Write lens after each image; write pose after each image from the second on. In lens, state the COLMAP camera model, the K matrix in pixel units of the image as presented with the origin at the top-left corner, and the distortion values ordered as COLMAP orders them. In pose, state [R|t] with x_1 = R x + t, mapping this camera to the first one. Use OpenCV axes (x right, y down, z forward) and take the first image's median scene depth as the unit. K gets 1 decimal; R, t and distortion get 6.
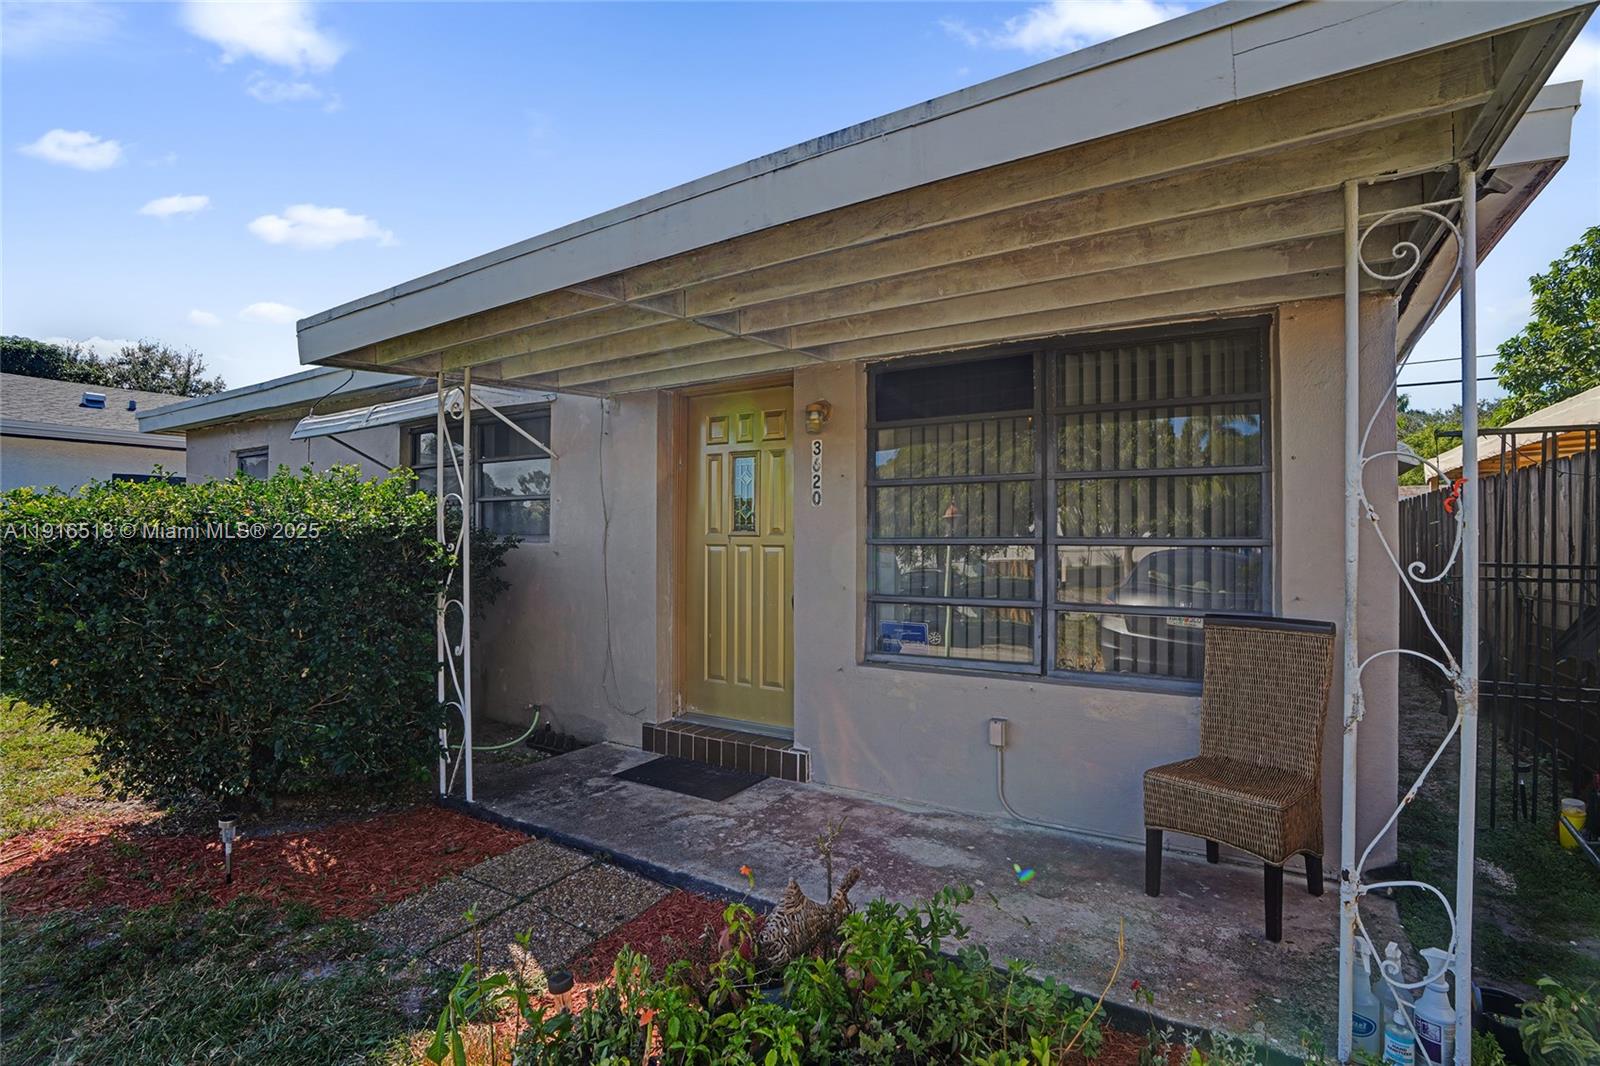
lens RADIAL K [[747.5, 0, 816.4], [0, 747.5, 516.8], [0, 0, 1]] dist [-0.068776, 0.027116]
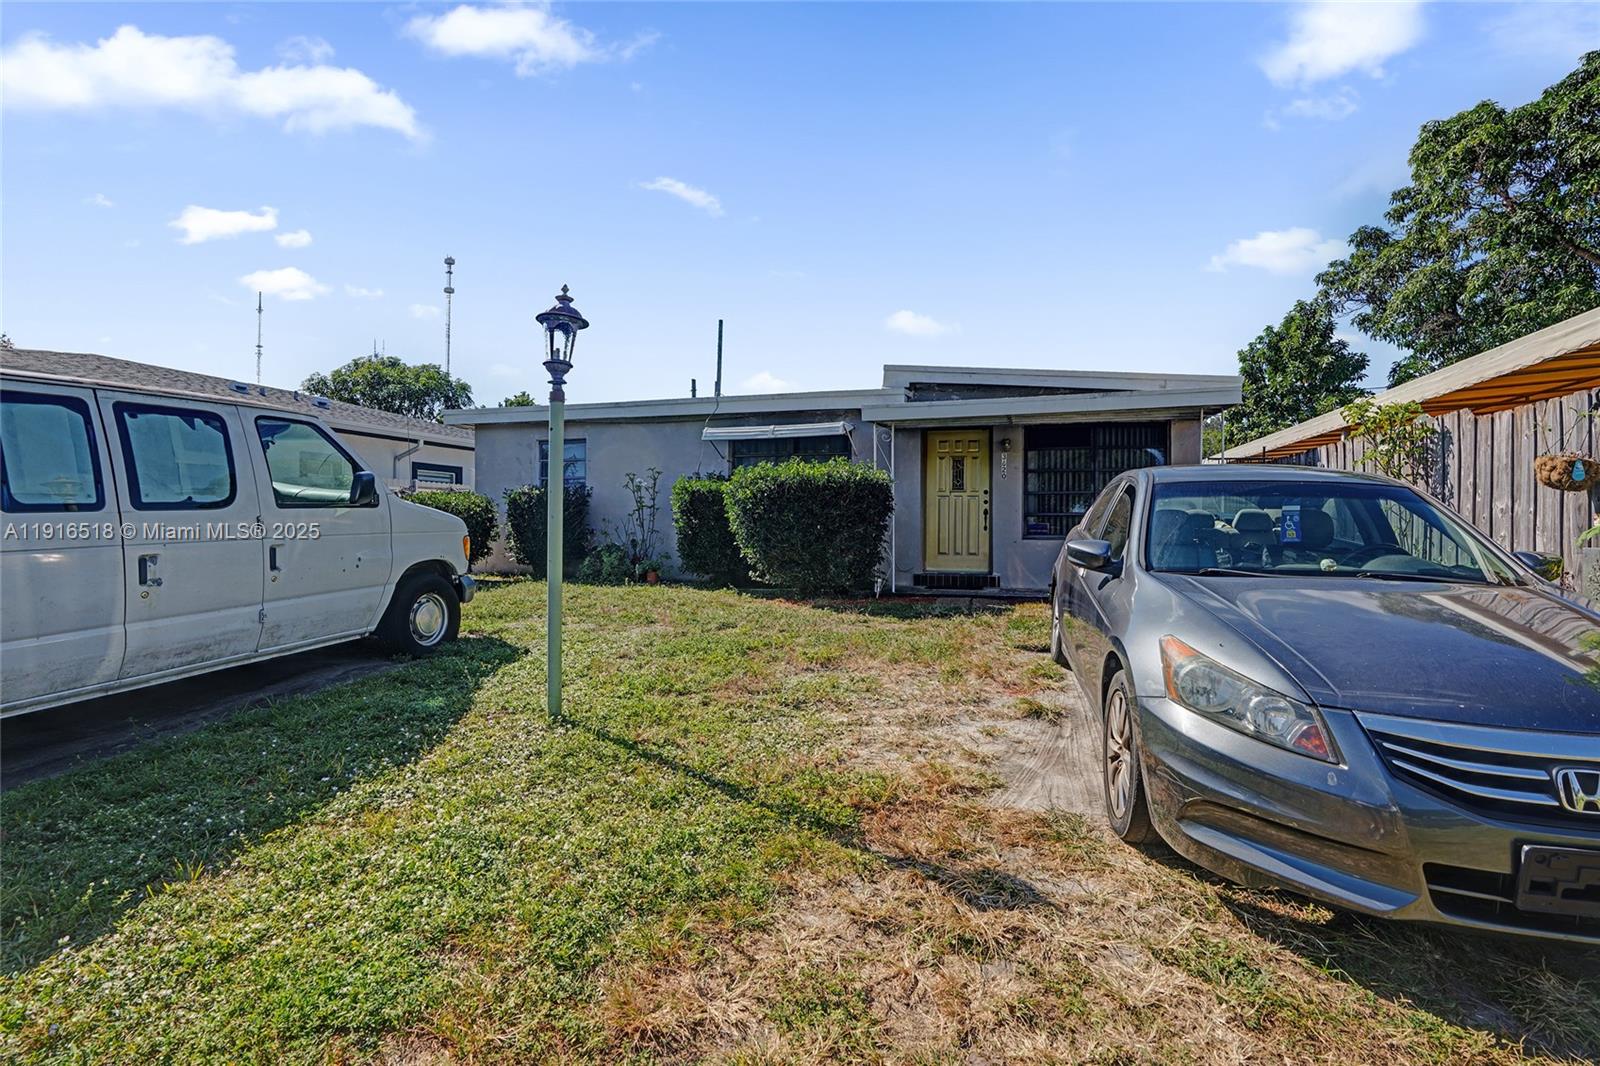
lens RADIAL K [[747.5, 0, 816.4], [0, 747.5, 516.8], [0, 0, 1]] dist [-0.068776, 0.027116]
pose [[0.965703, 0.004959, 0.259602, -0.397301], [-0.009462, 0.999826, 0.016098, 0.025107], [-0.259477, -0.018002, 0.965582, -0.402089]]
